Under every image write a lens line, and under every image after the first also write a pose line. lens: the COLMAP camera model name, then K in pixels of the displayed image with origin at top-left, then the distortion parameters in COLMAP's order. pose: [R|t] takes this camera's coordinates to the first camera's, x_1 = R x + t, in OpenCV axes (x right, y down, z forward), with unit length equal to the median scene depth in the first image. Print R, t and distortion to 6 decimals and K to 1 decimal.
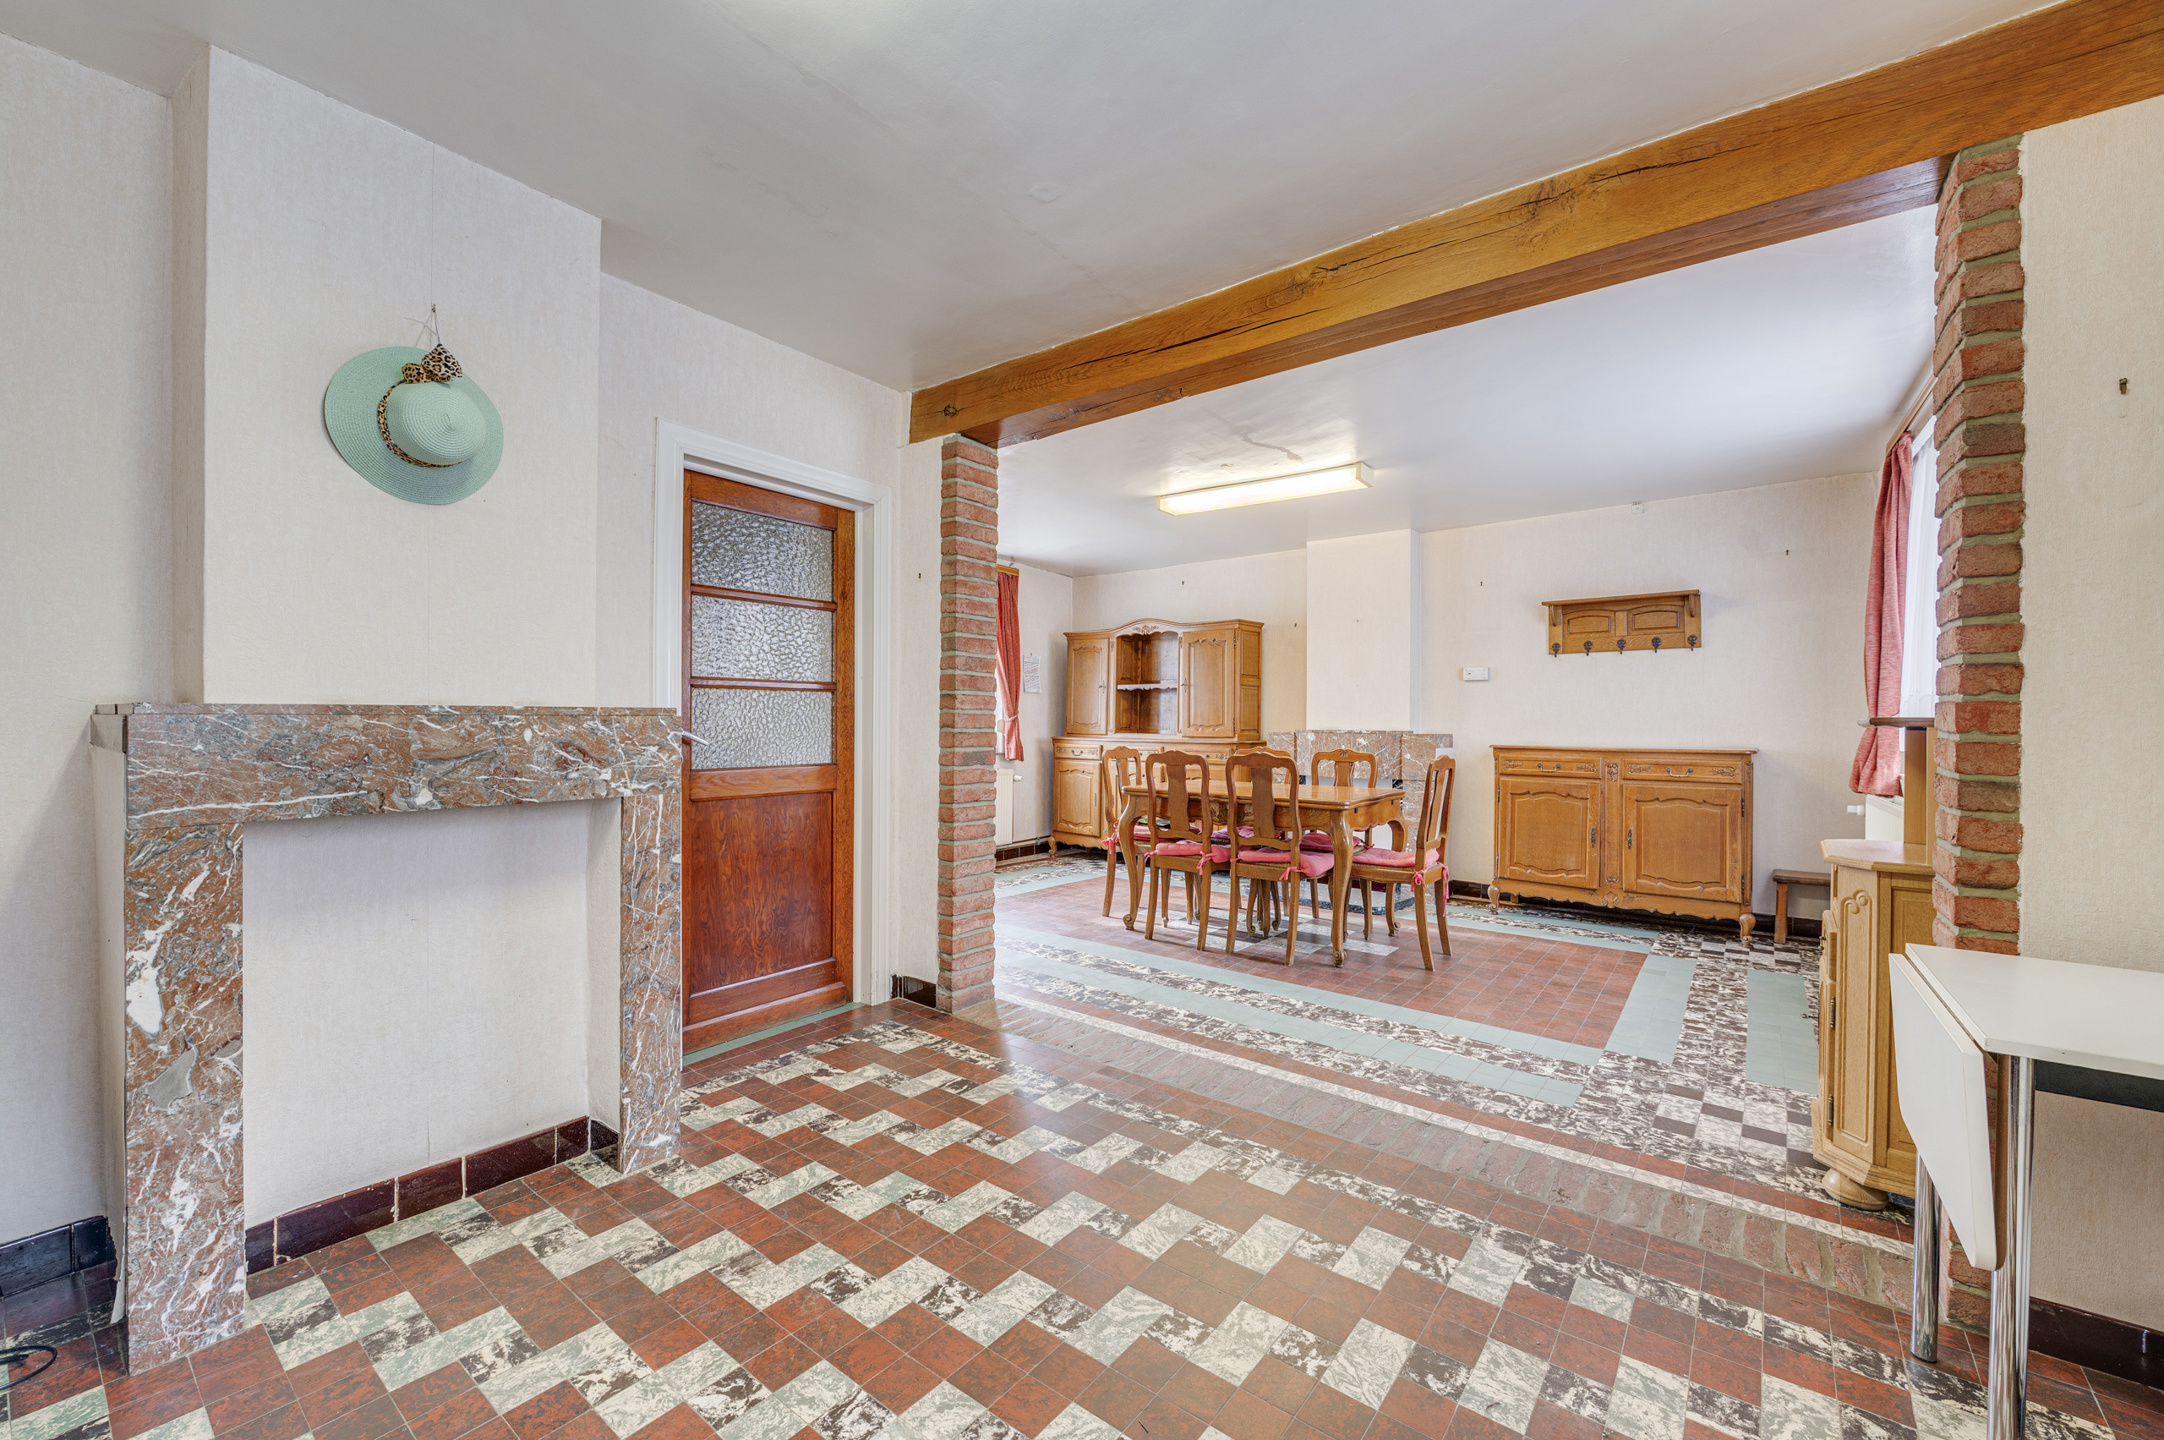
lens RADIAL K [[884.6, 0, 1087.5], [0, 884.6, 723.9], [0, 0, 1]] dist [-0.003893, -0.000080]
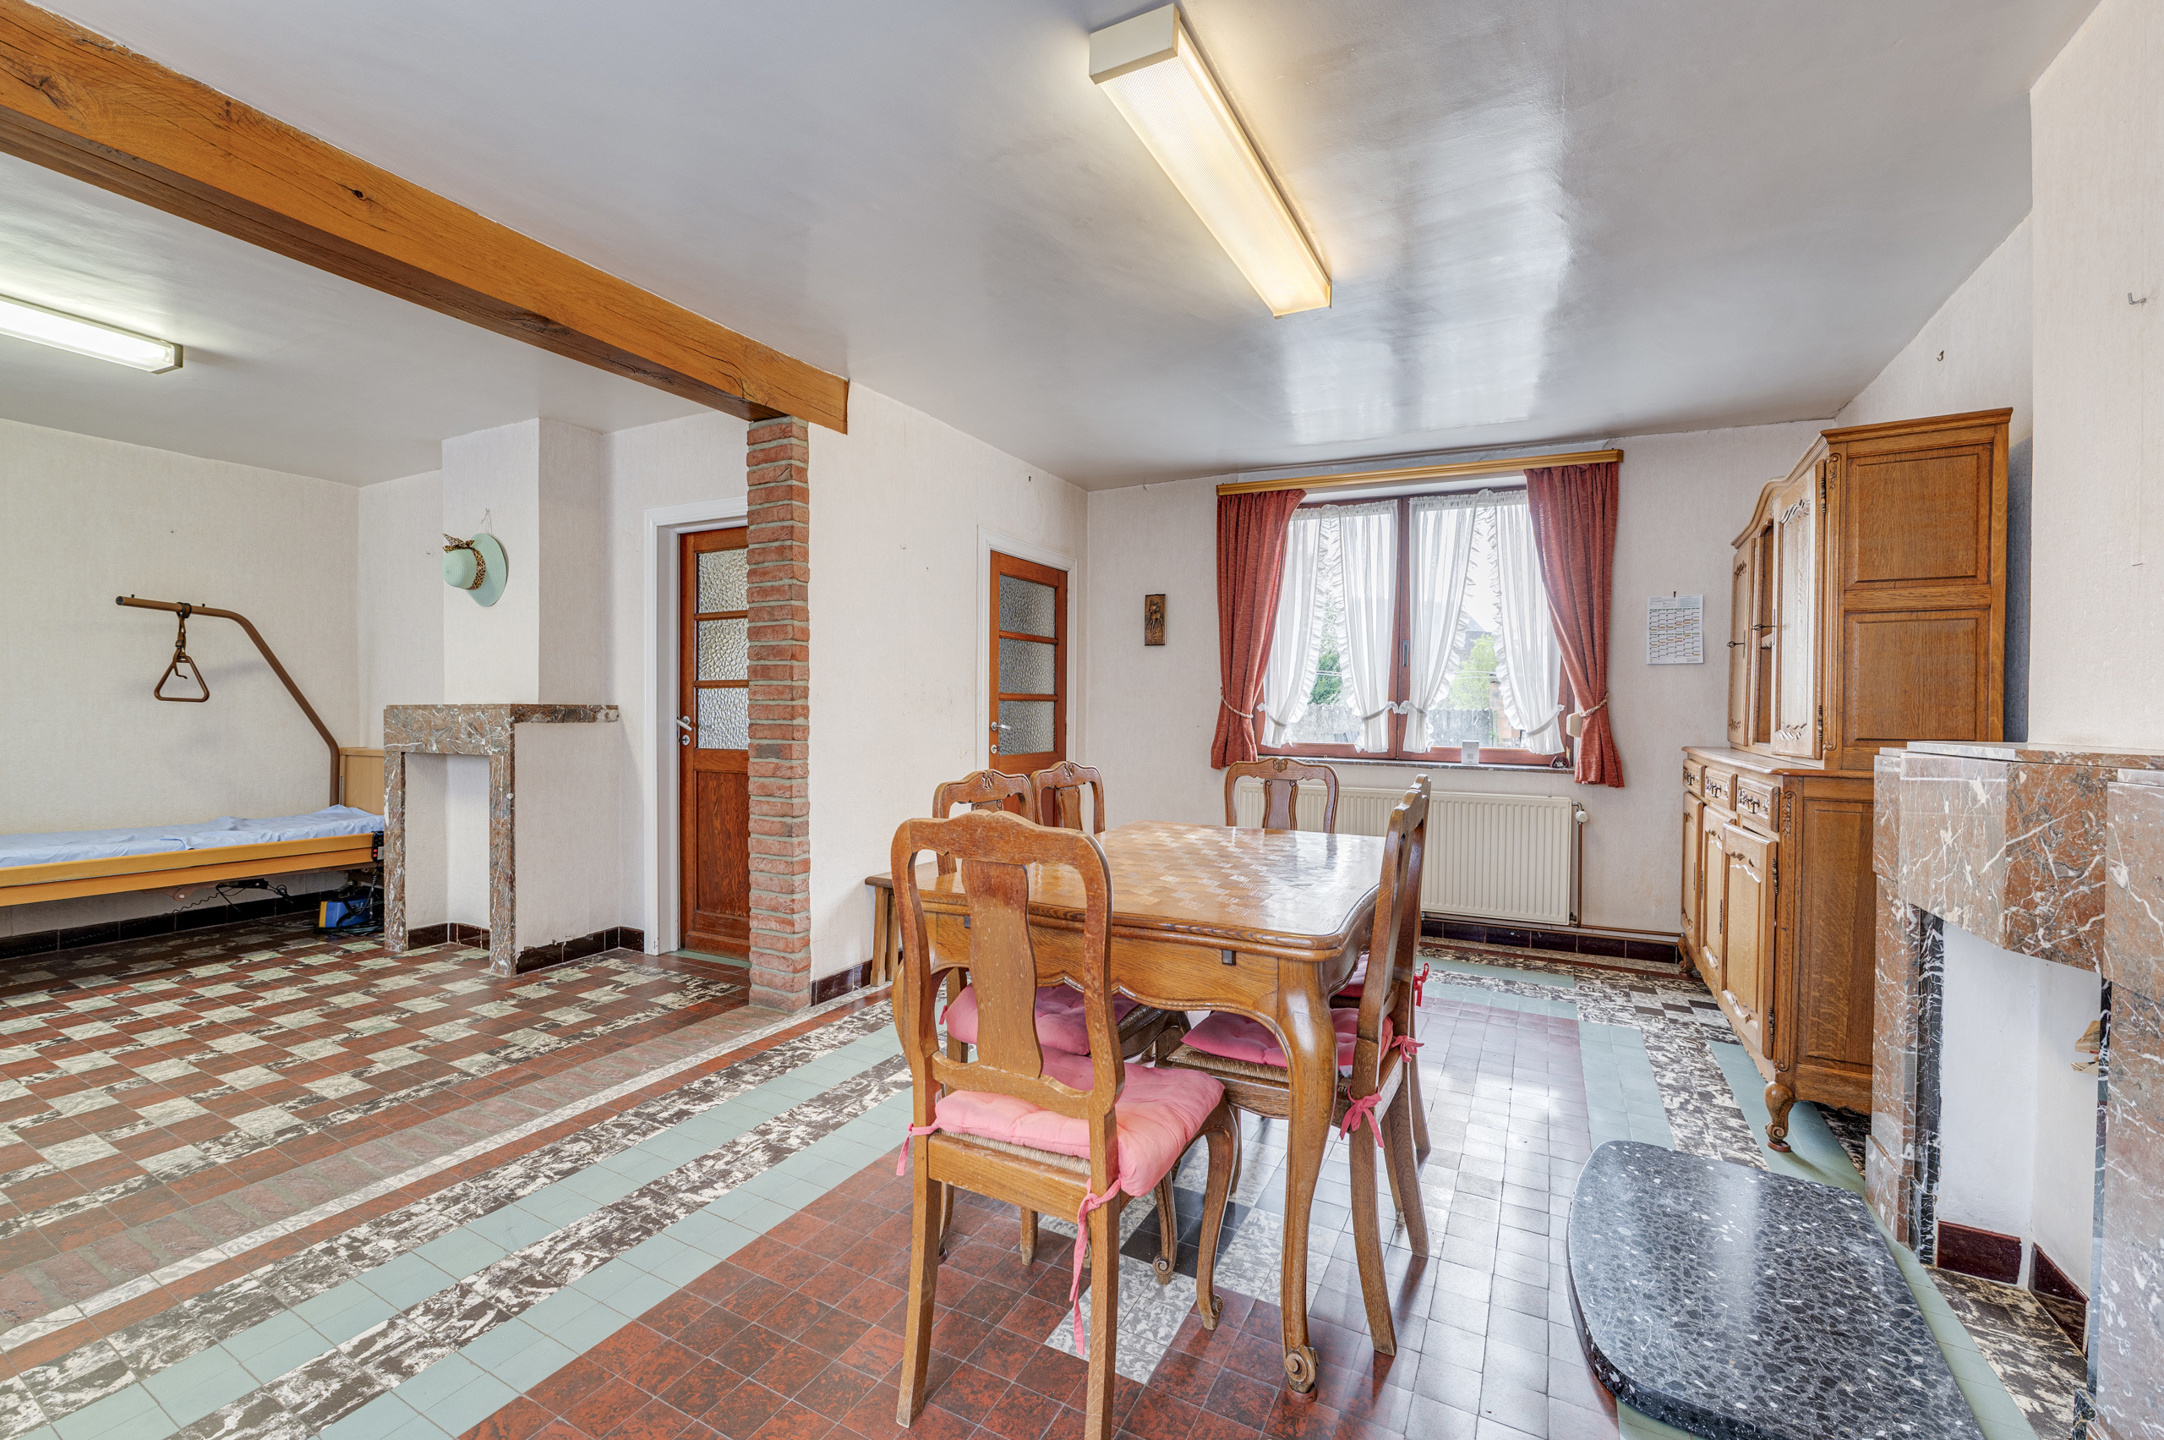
lens RADIAL K [[884.6, 0, 1088.5], [0, 884.6, 723.0], [0, 0, 1]] dist [-0.003893, -0.000080]
pose [[0.158167, 0.005858, -0.987395, 1.151562], [-0.004761, 0.999975, 0.005171, 0.003305], [0.987401, 0.003883, 0.158191, 1.574239]]
